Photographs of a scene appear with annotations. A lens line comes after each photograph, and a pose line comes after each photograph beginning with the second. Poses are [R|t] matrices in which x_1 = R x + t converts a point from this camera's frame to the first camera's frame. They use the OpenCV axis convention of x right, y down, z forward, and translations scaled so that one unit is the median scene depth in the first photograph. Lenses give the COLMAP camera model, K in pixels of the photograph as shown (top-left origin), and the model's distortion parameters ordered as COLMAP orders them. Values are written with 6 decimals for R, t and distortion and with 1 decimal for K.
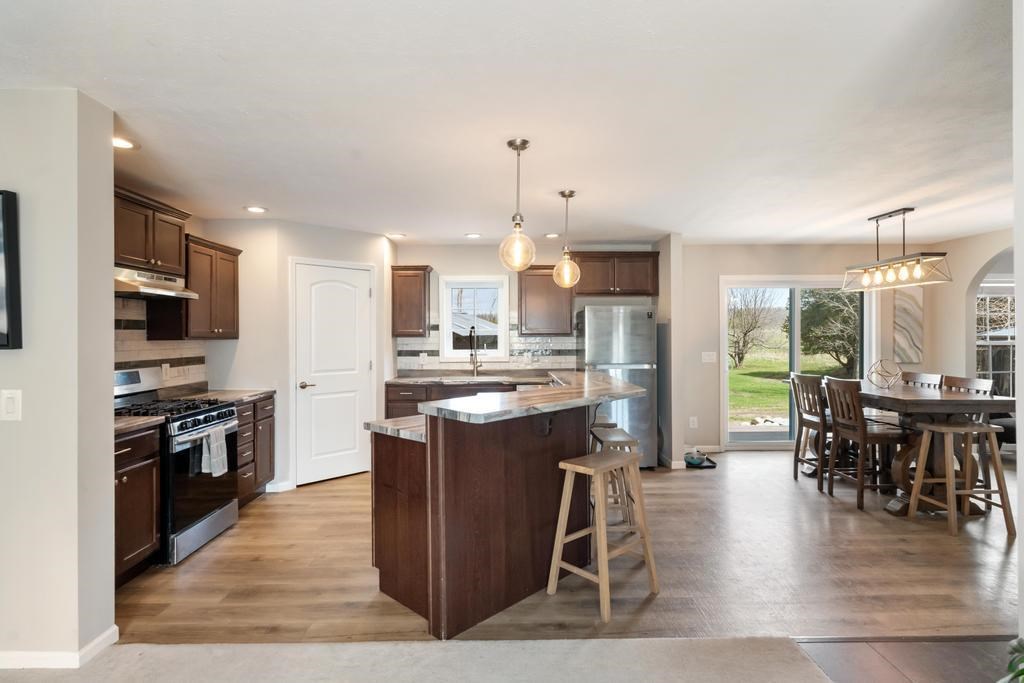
lens RADIAL K [[526.5, 0, 511.9], [0, 526.5, 332.1], [0, 0, 1]] dist [-0.000744, -0.000386]
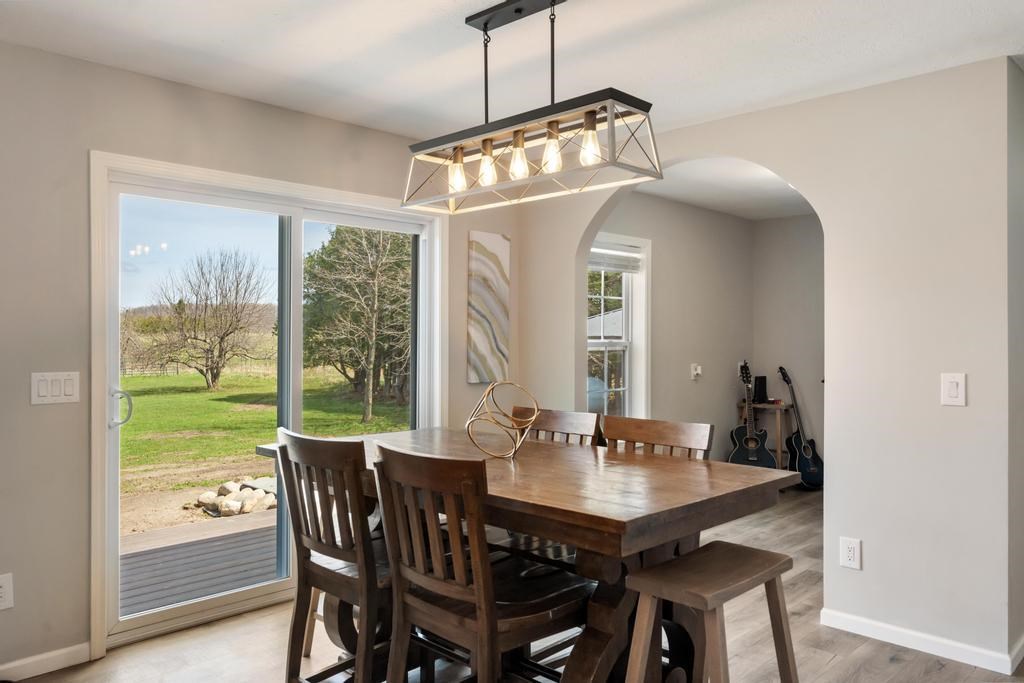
lens RADIAL K [[753.9, 0, 512.0], [0, 753.9, 341.5], [0, 0, 1]] dist [-0.008607, -0.001300]
pose [[0.711308, 0.000884, 0.702880, 0.218821], [-0.005024, 0.999980, 0.003826, 0.013060], [-0.702862, -0.006253, 0.711298, 0.406251]]
